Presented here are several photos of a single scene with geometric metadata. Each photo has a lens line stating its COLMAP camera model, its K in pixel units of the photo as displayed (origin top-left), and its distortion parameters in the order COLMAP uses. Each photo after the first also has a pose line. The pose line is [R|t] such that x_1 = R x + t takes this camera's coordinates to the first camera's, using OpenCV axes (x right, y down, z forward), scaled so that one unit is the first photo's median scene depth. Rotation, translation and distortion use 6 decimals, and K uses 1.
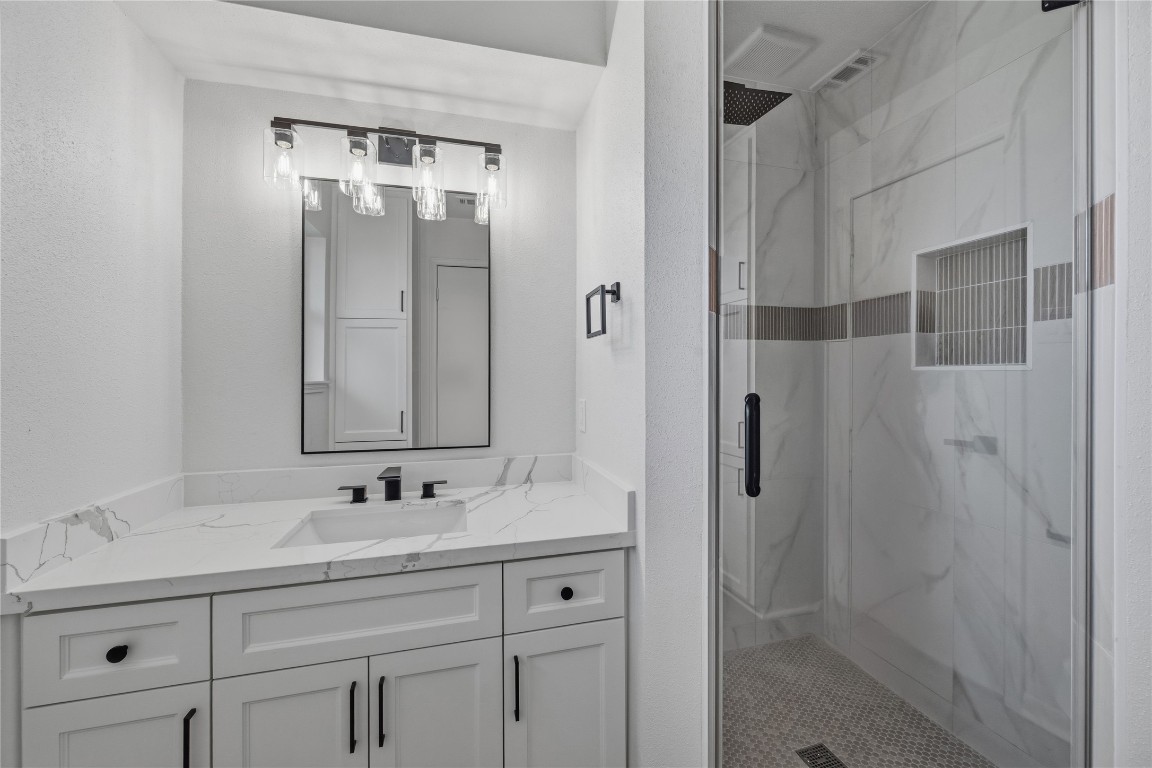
lens RADIAL K [[457.8, 0, 576.2], [0, 457.8, 380.0], [0, 0, 1]] dist [0.000451, 0.000444]
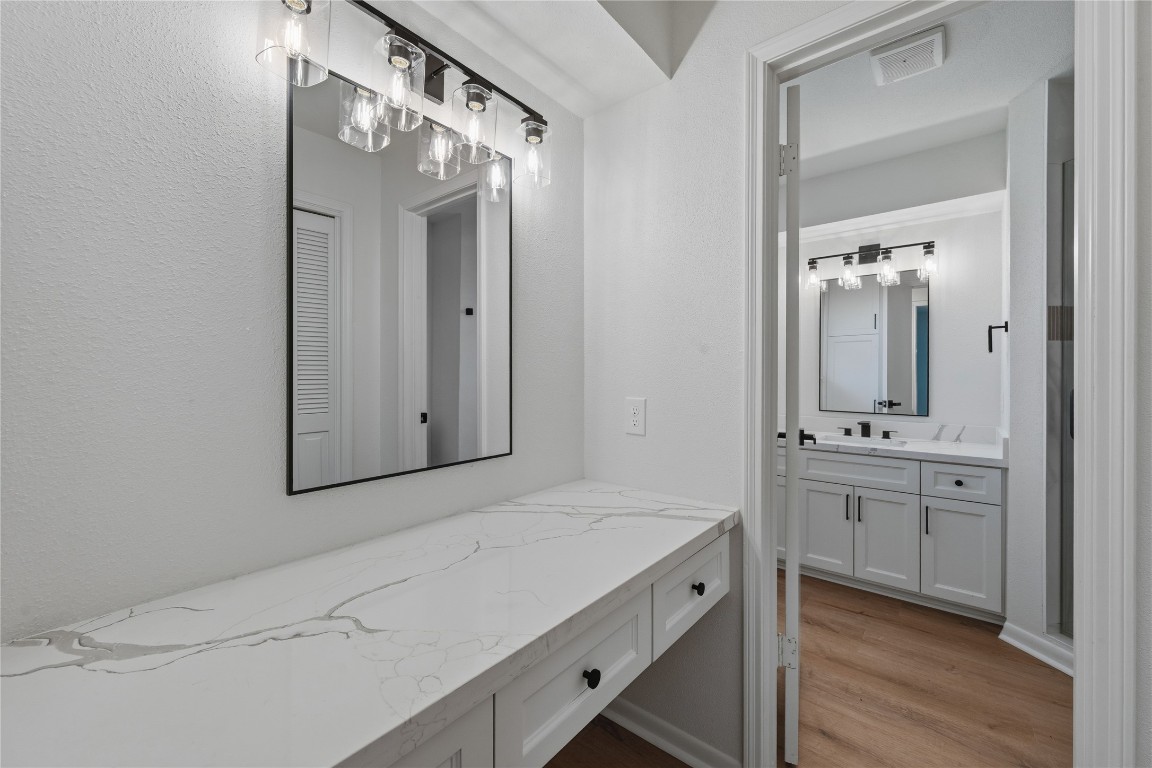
lens RADIAL K [[457.8, 0, 583.6], [0, 457.8, 372.5], [0, 0, 1]] dist [0.000451, 0.000444]
pose [[0.587493, 0.000077, -0.809229, 0.506140], [-0.009255, 0.999935, -0.006624, 0.007464], [0.809176, 0.011381, 0.587456, -1.202731]]
